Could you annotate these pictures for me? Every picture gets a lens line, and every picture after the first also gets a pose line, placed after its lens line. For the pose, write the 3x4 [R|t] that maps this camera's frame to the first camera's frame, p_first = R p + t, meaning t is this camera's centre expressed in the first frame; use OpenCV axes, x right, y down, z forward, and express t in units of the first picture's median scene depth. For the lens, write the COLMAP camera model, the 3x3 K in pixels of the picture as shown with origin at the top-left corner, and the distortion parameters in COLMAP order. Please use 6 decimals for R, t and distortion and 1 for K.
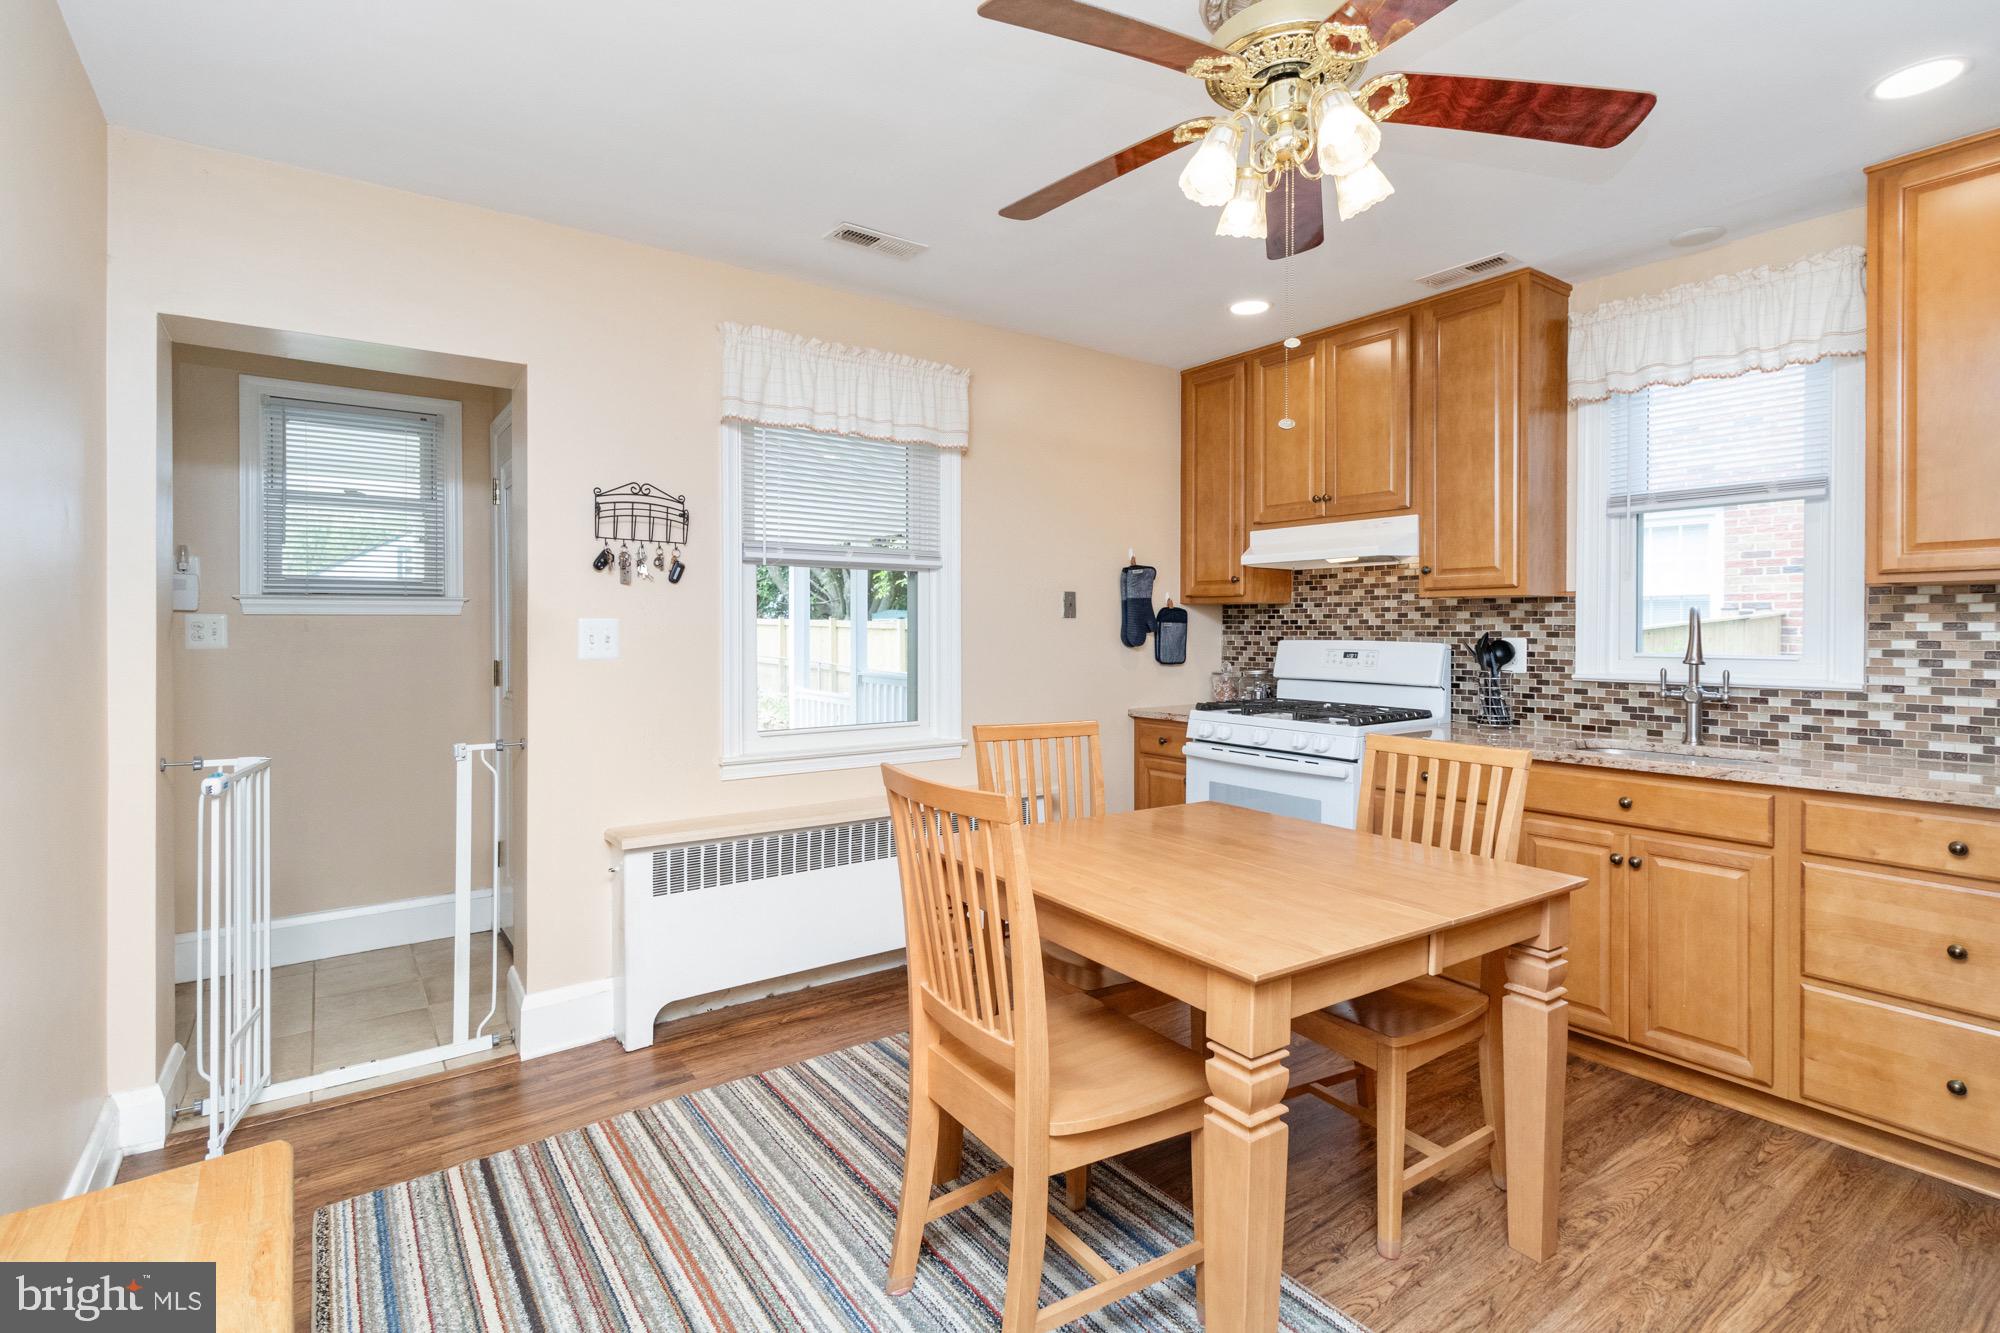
lens RADIAL K [[931.8, 0, 1006.5], [0, 931.8, 629.8], [0, 0, 1]] dist [0.001944, 0.000747]
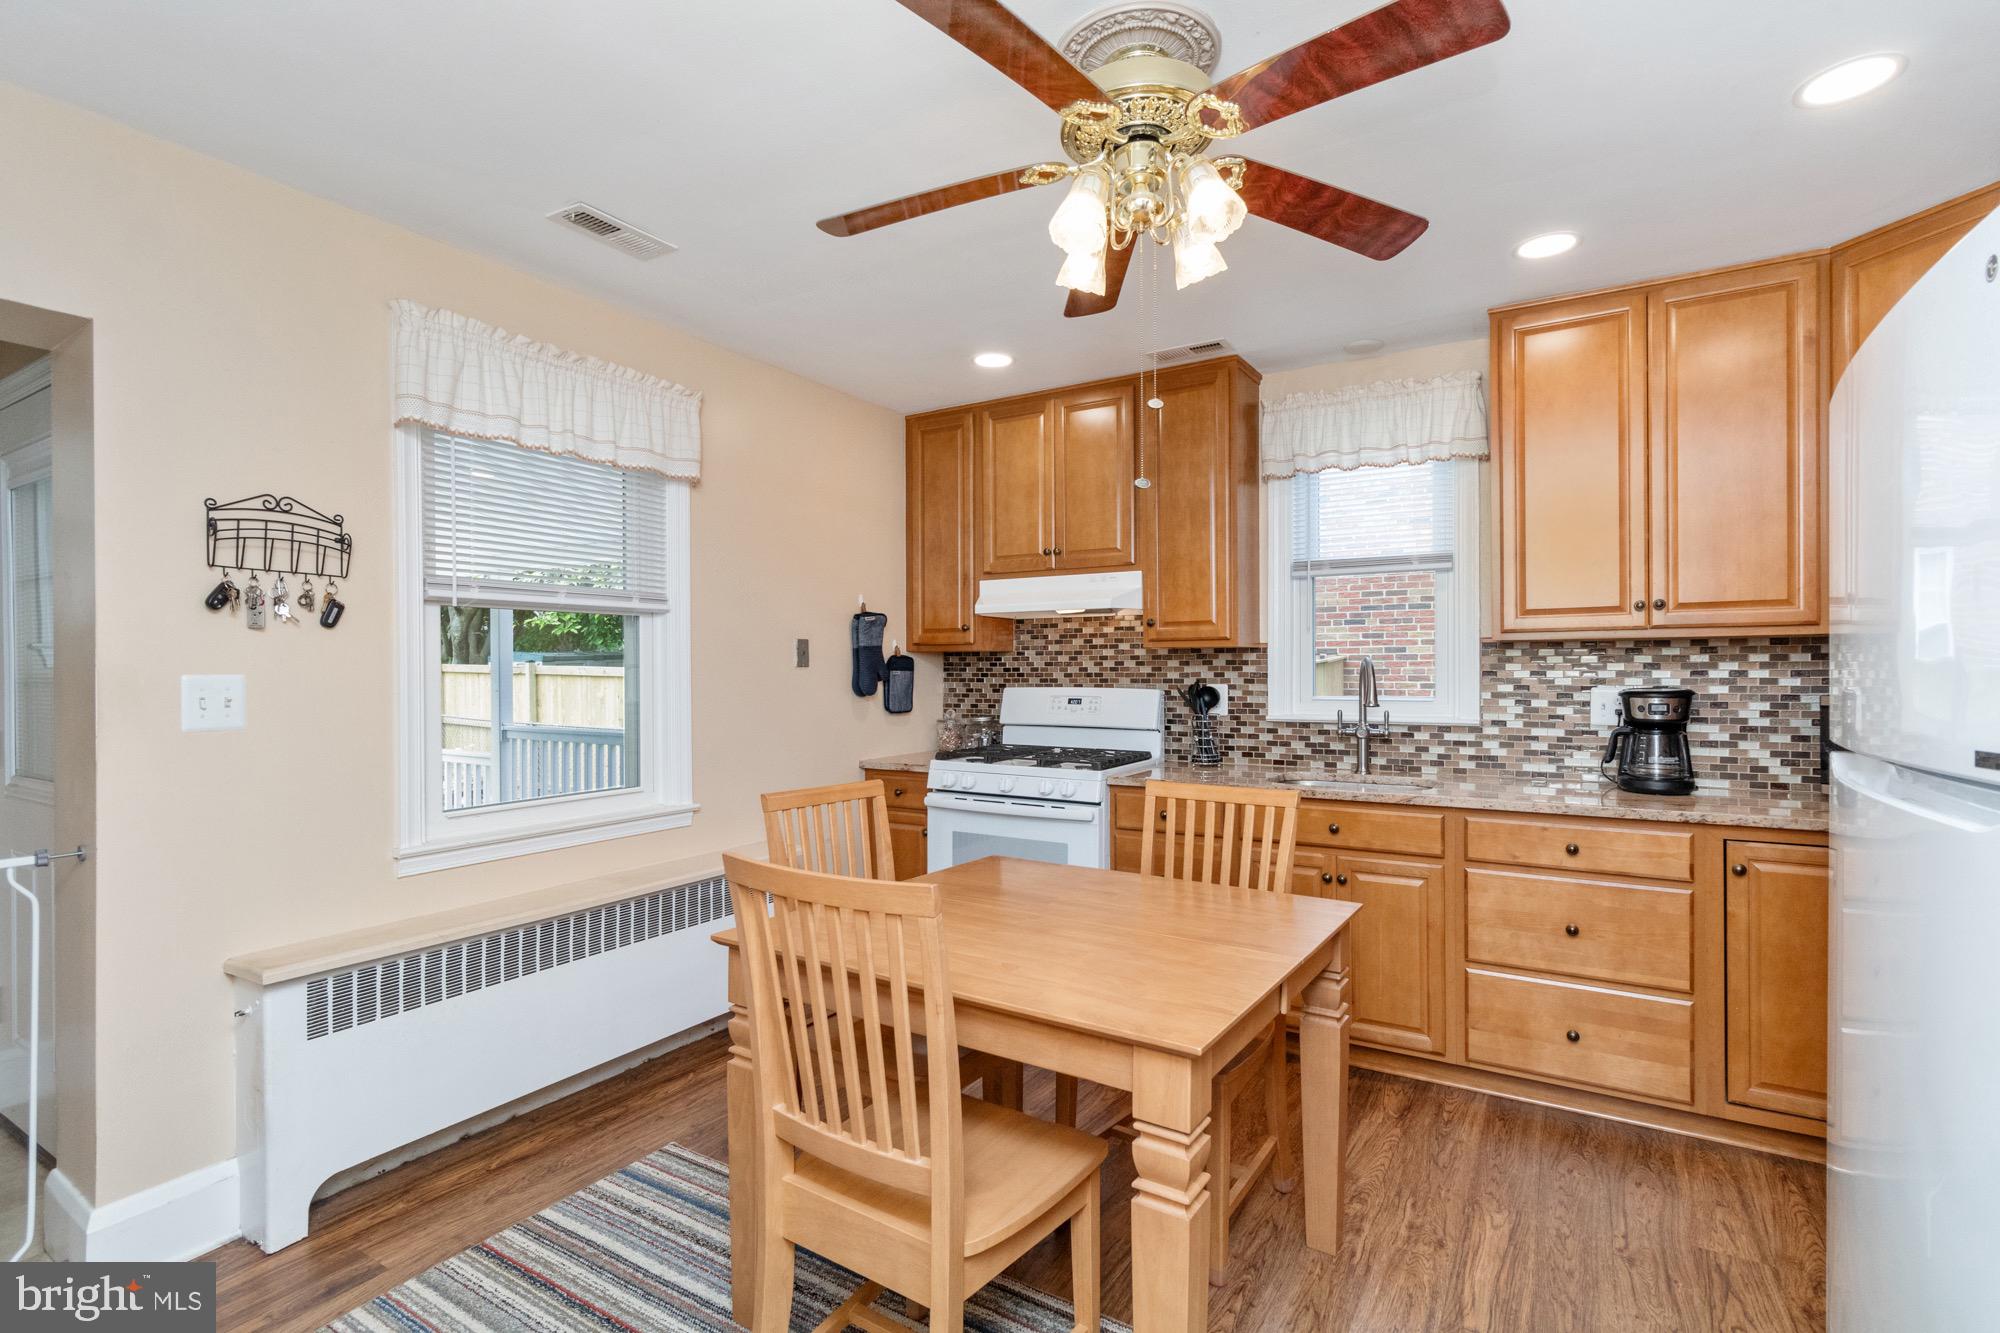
lens RADIAL K [[926.1, 0, 1005.3], [0, 926.1, 665.7], [0, 0, 1]] dist [0.001868, 0.000373]
pose [[0.926676, -0.004273, 0.375837, -0.123422], [0.006250, 0.999972, -0.004042, -0.012053], [-0.375809, 0.006095, 0.926677, 0.075759]]
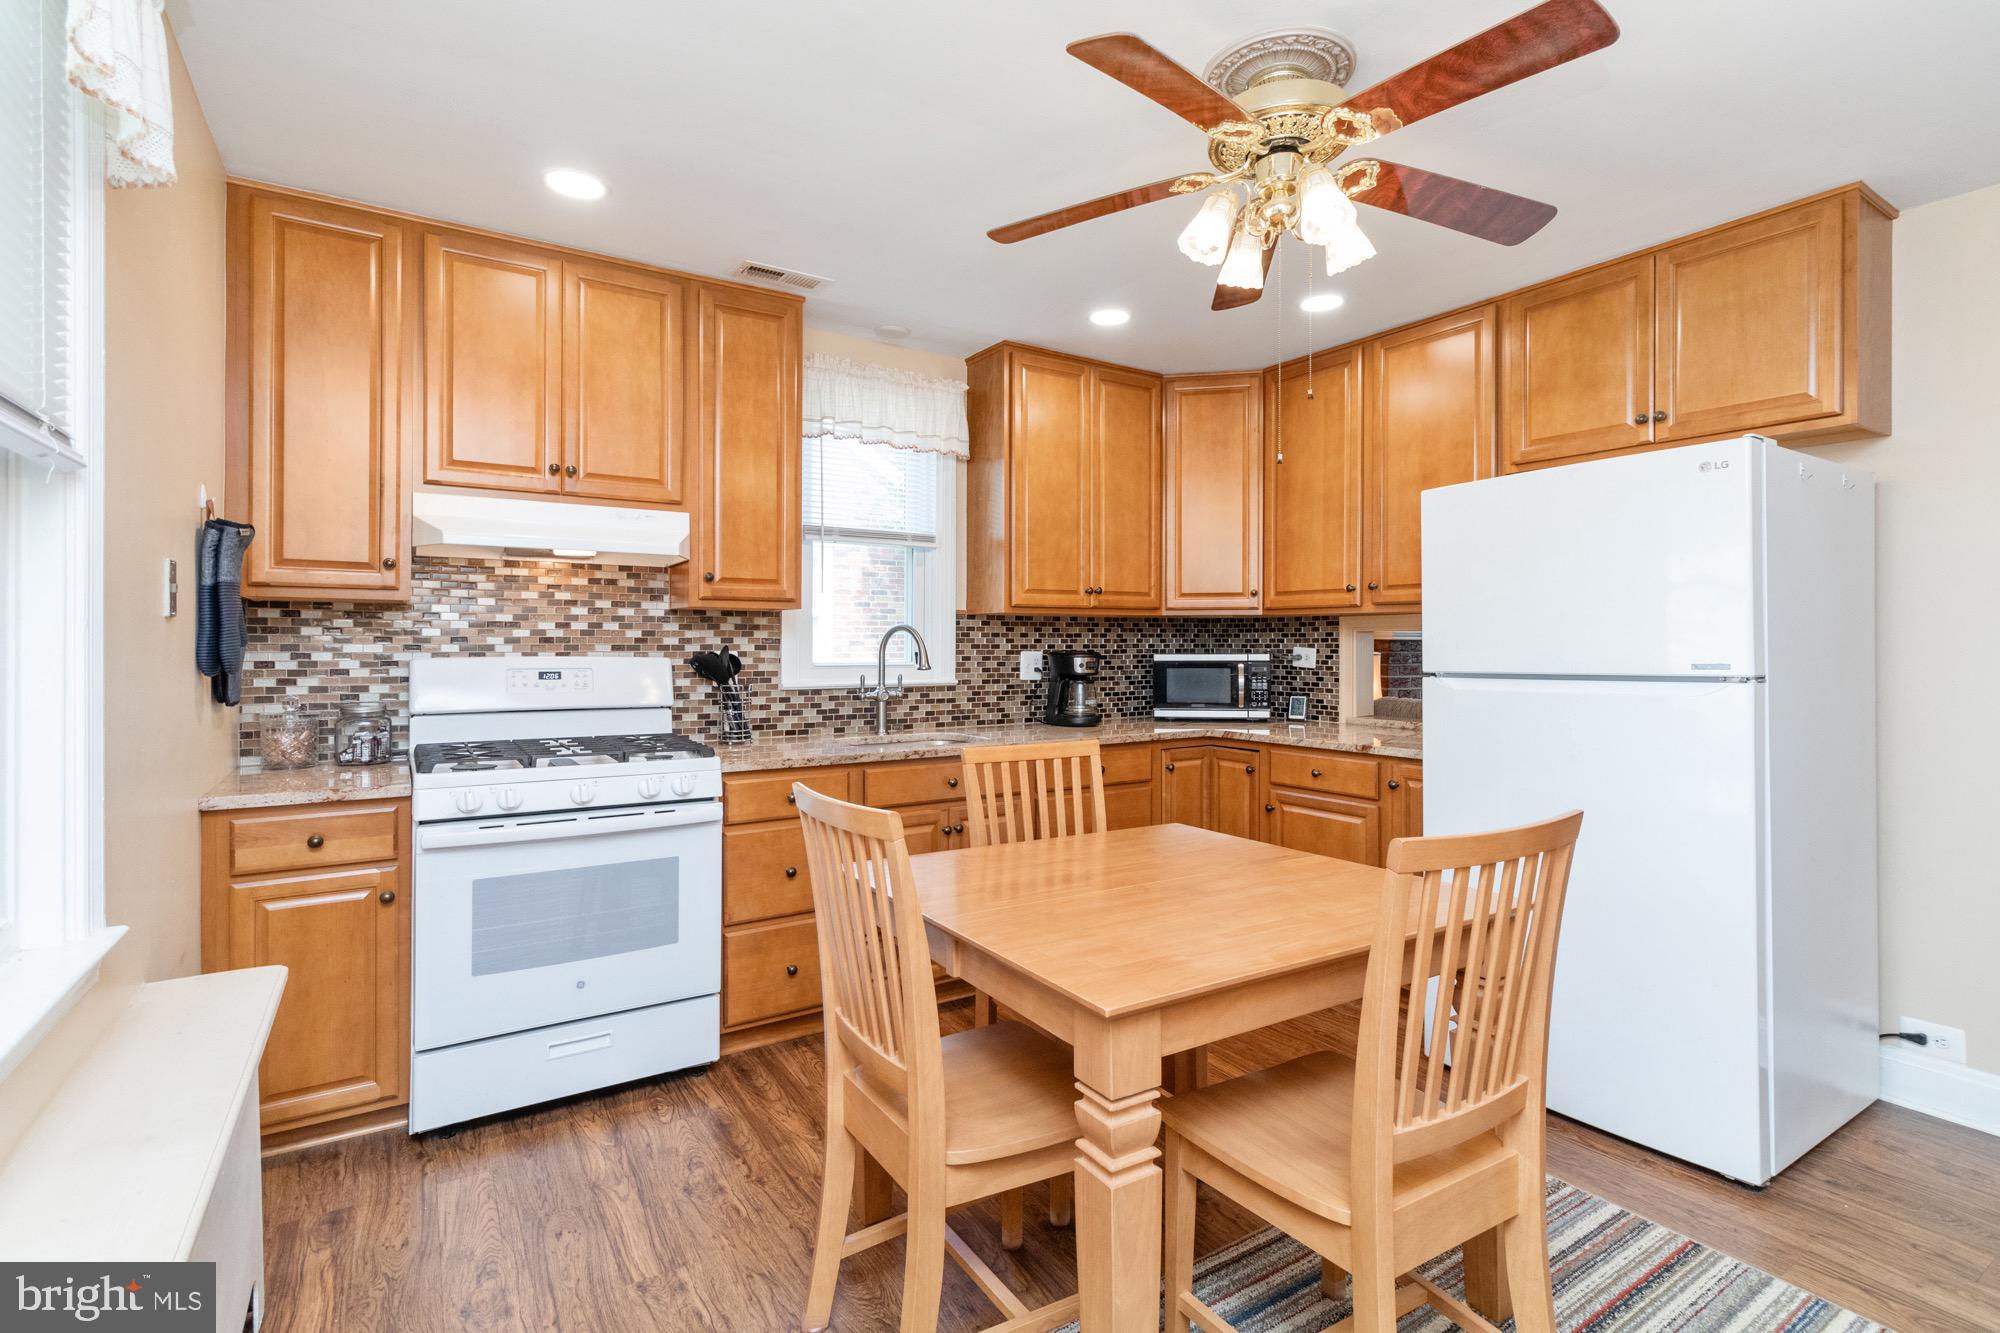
lens RADIAL K [[917.6, 0, 1005.3], [0, 917.6, 648.9], [0, 0, 1]] dist [-0.032739, 0.000013]
pose [[0.063405, -0.004688, 0.997977, -0.463338], [0.001160, 0.999989, 0.004623, 0.002529], [-0.997987, 0.000864, 0.063410, 0.732549]]
